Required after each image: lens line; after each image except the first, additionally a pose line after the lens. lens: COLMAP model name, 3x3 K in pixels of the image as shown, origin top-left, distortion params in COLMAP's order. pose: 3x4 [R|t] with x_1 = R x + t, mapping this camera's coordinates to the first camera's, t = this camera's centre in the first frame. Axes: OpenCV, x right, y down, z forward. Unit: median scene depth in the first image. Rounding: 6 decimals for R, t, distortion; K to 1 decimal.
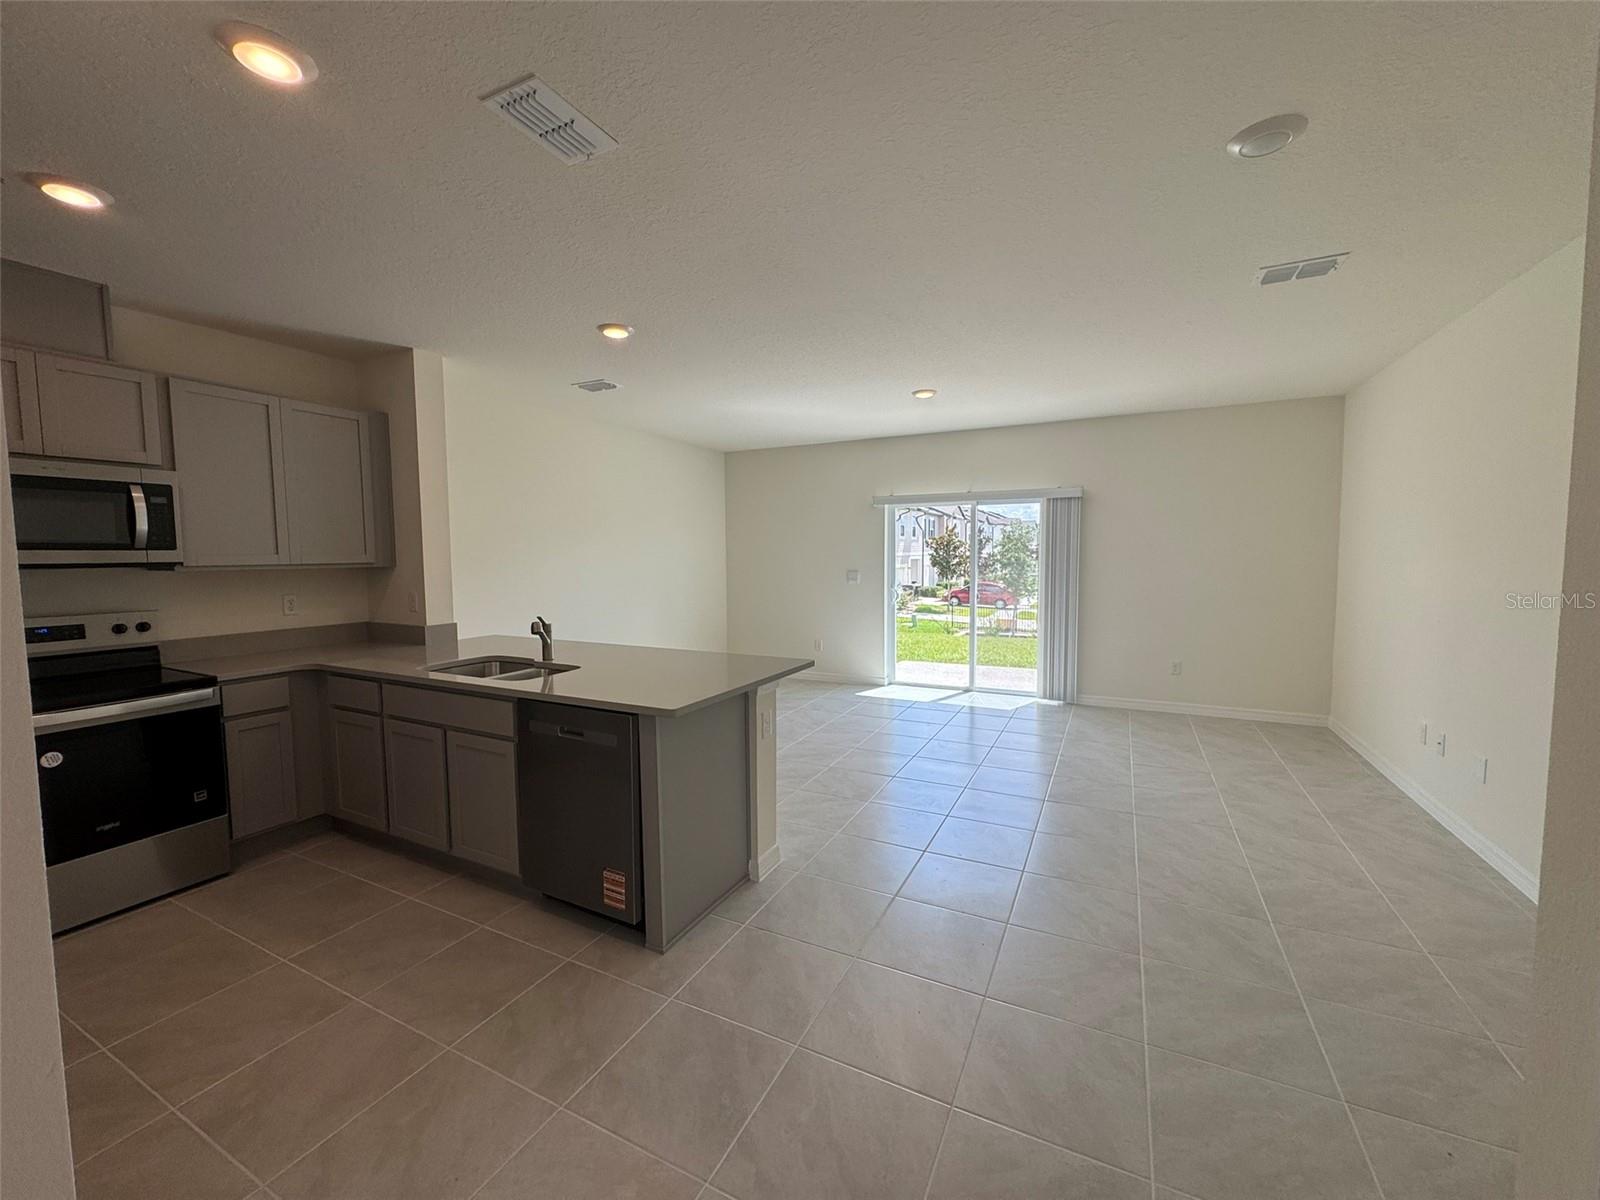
lens RADIAL K [[640.7, 0, 799.6], [0, 640.7, 593.7], [0, 0, 1]] dist [0.000525, -0.000430]
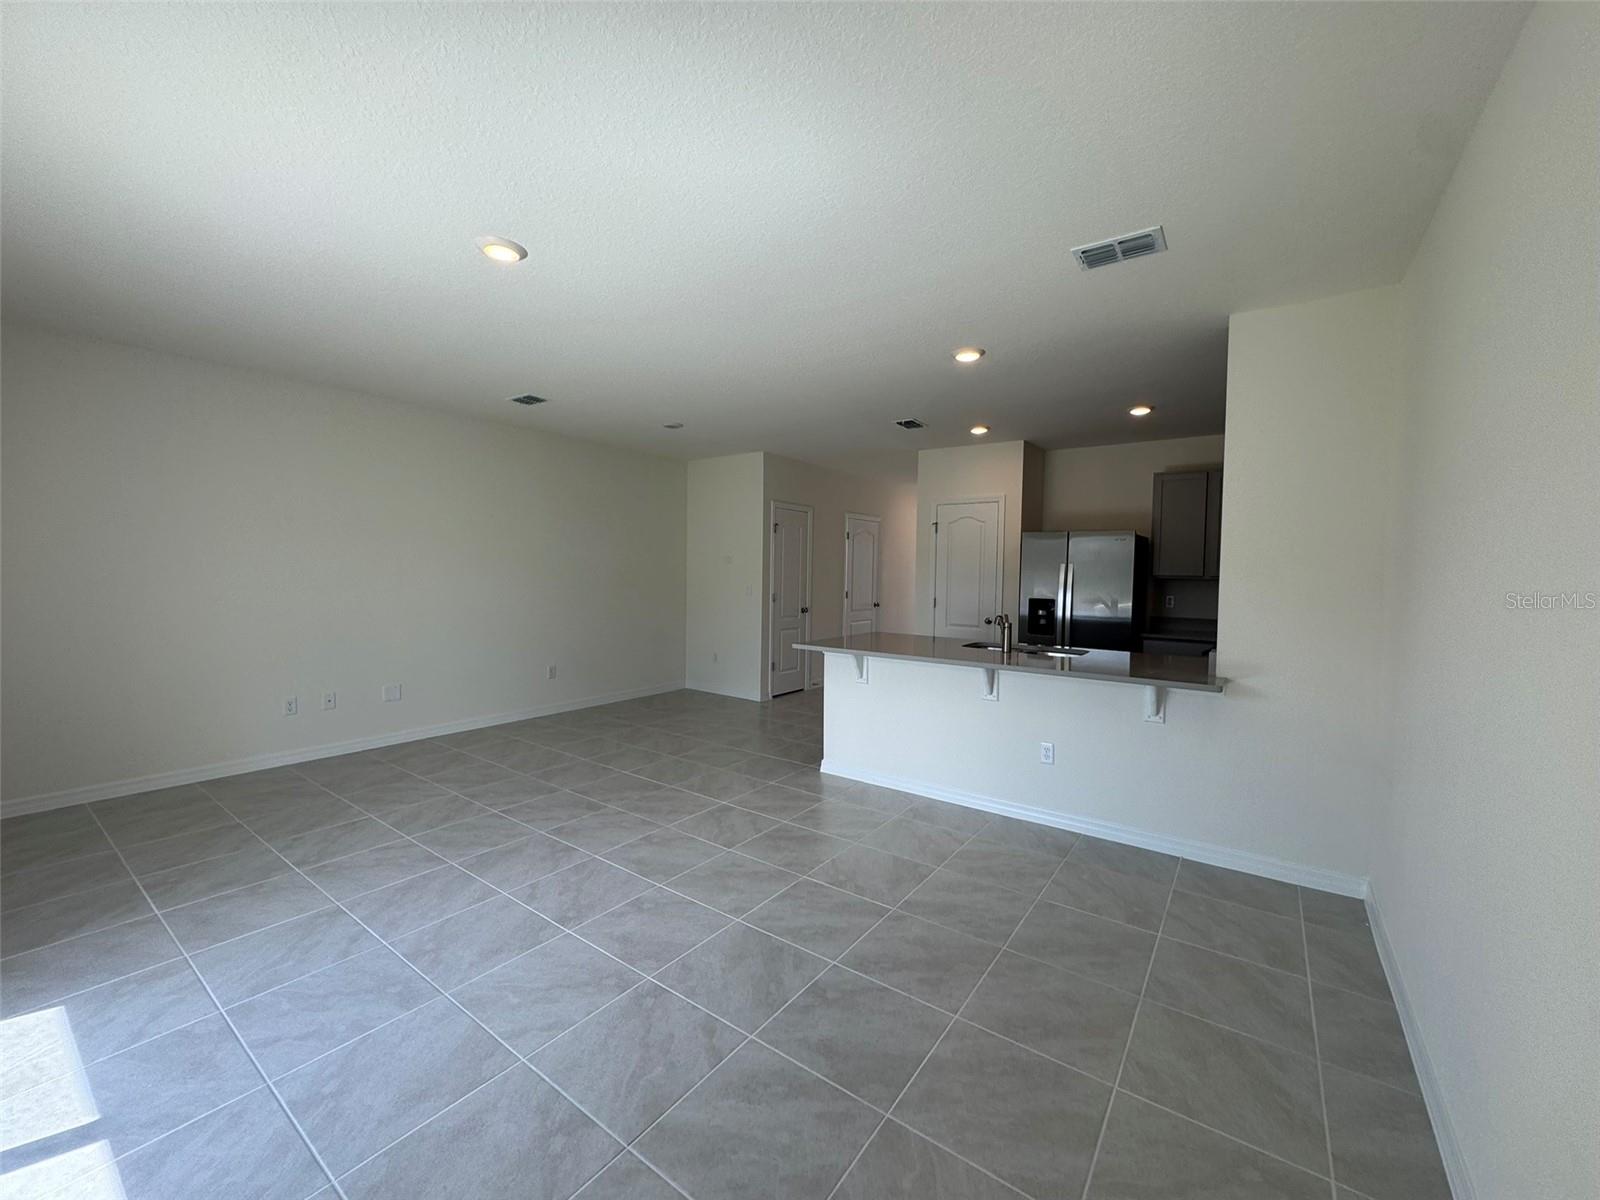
lens RADIAL K [[640.7, 0, 799.6], [0, 640.7, 593.7], [0, 0, 1]] dist [0.000525, -0.000430]
pose [[-0.986361, -0.015180, 0.163897, -0.223495], [0.001924, 0.994606, 0.103703, -0.148730], [-0.164587, 0.102604, -0.981011, 2.488383]]
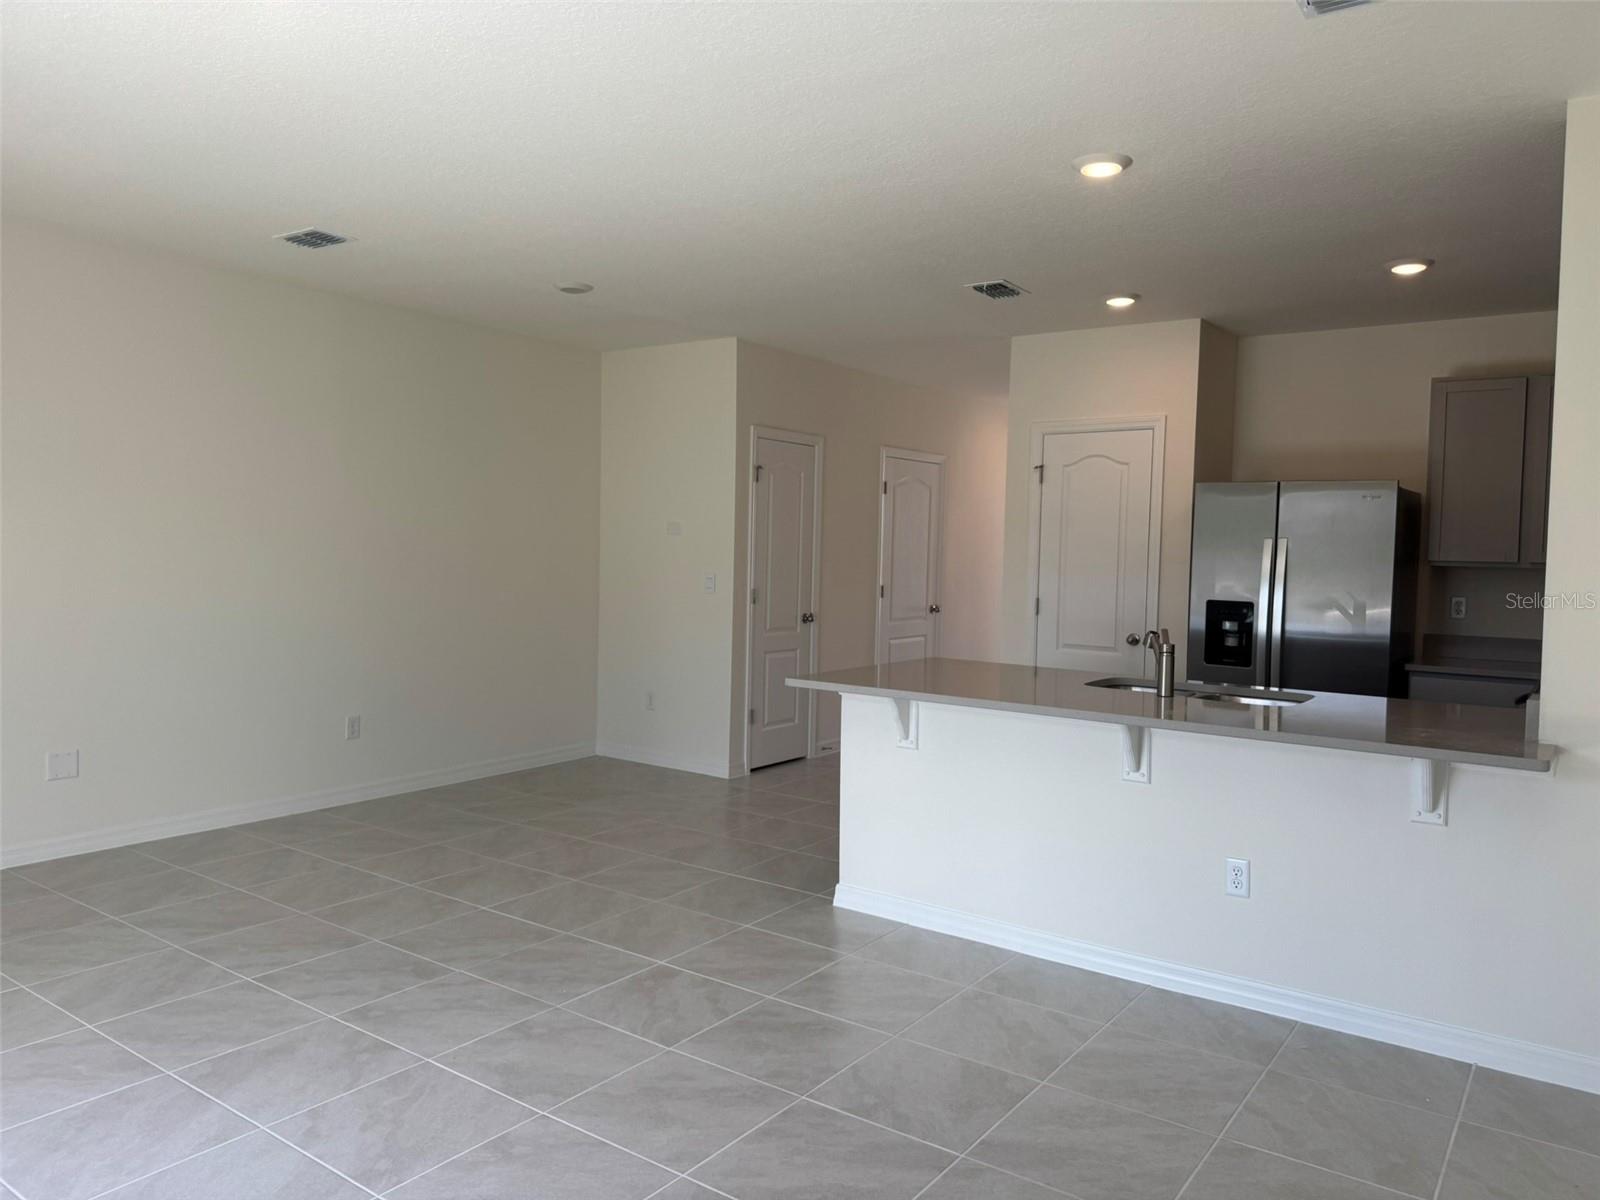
lens RADIAL K [[1124.5, 0, 810.2], [0, 1124.5, 605.9], [0, 0, 1]] dist [0.057659, -0.082512]
pose [[-0.987732, -0.023251, 0.154416, -0.222549], [-0.004849, 0.992942, 0.118498, -0.148500], [-0.156082, 0.116296, -0.980874, 2.470276]]
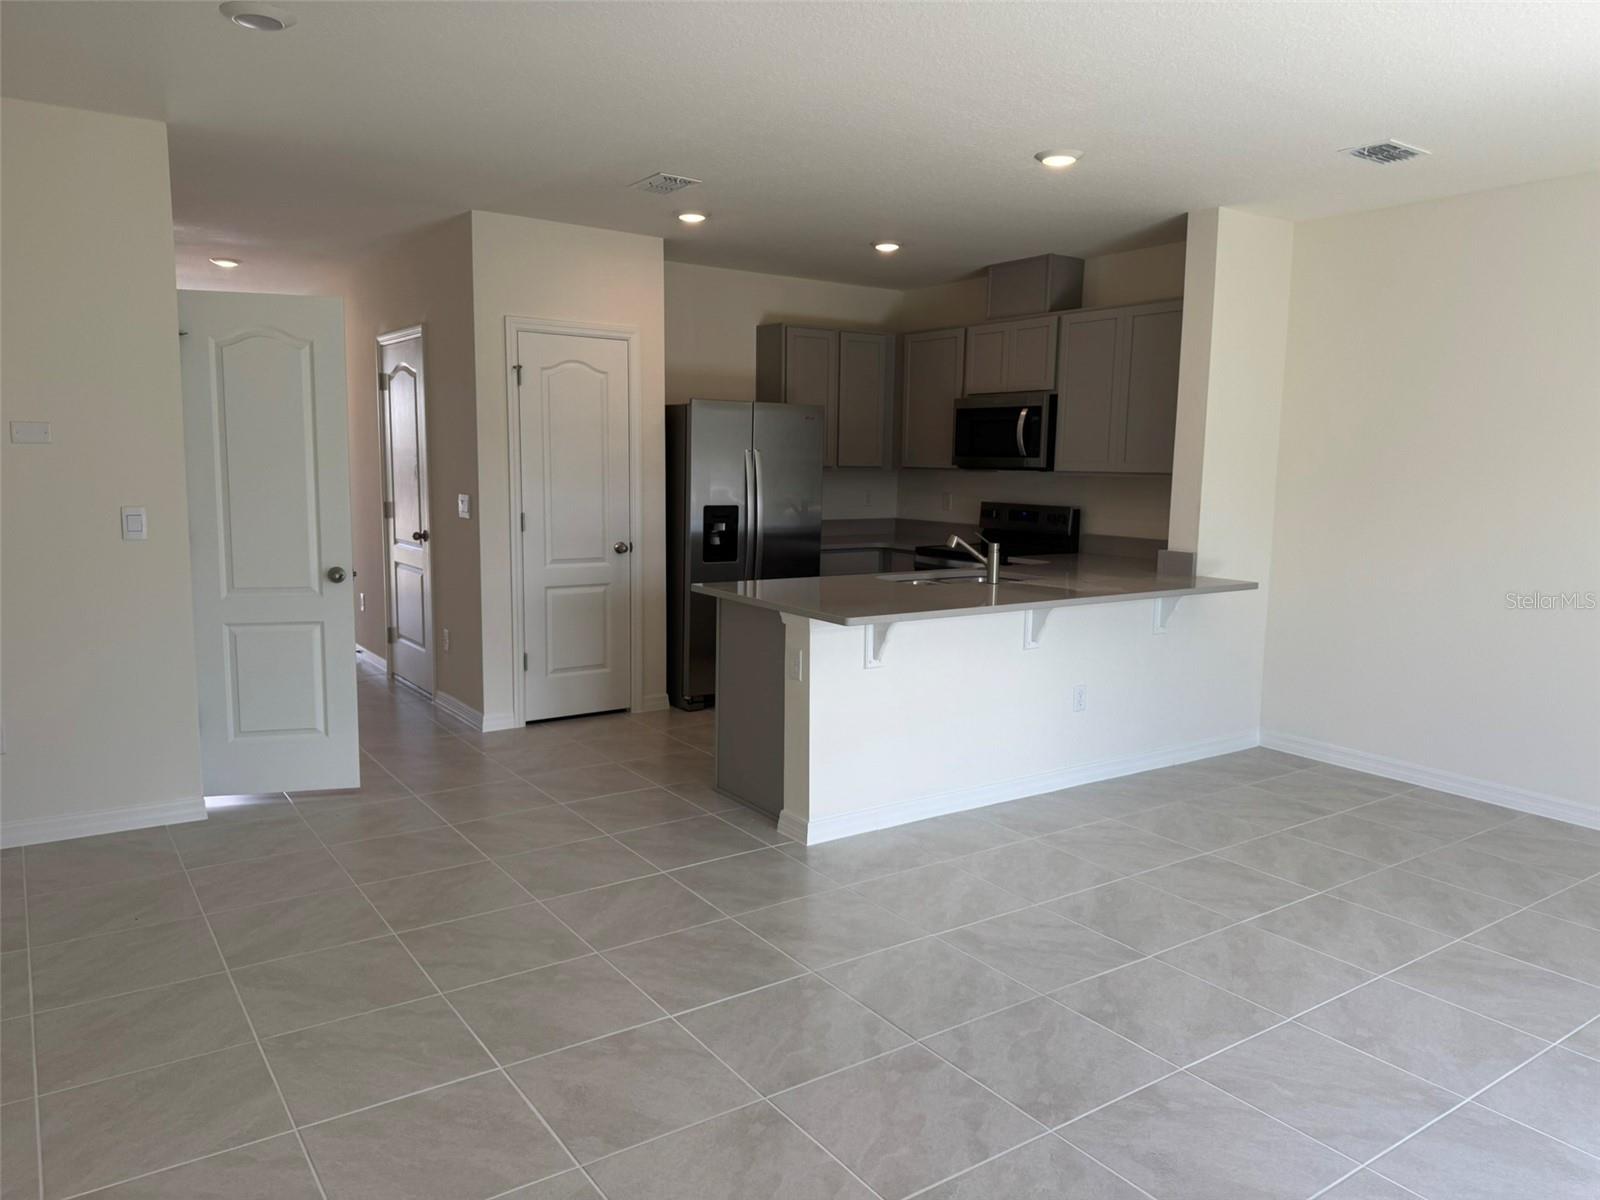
lens RADIAL K [[1124.5, 0, 810.2], [0, 1124.5, 605.9], [0, 0, 1]] dist [0.057659, -0.082512]
pose [[-0.474624, 0.114493, -0.872711, 1.202384], [-0.073786, 0.982838, 0.169070, -0.121635], [0.877091, 0.144638, -0.458030, 1.652779]]
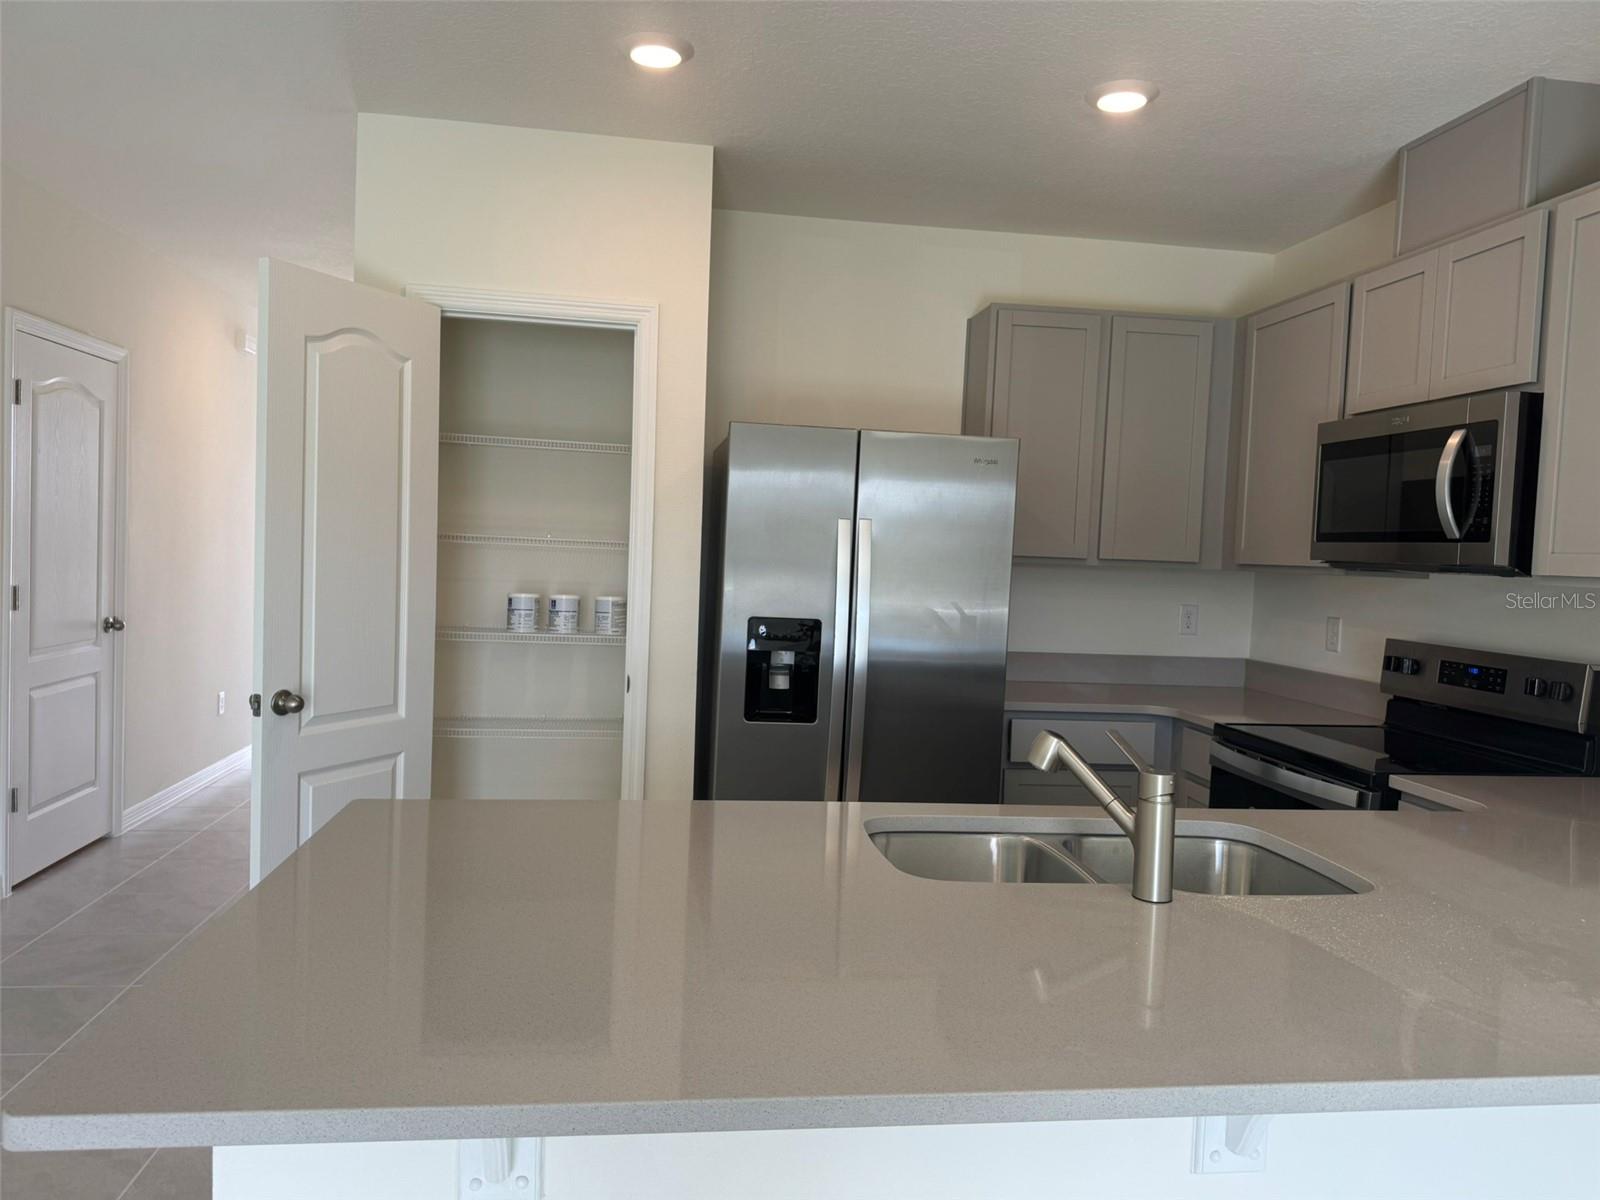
lens RADIAL K [[1124.5, 0, 810.2], [0, 1124.5, 605.9], [0, 0, 1]] dist [0.057659, -0.082512]
pose [[-0.824076, -0.000675, -0.566478, 0.010046], [-0.075064, 0.991311, 0.108017, -0.073953], [0.561483, 0.131536, -0.816967, 1.445897]]
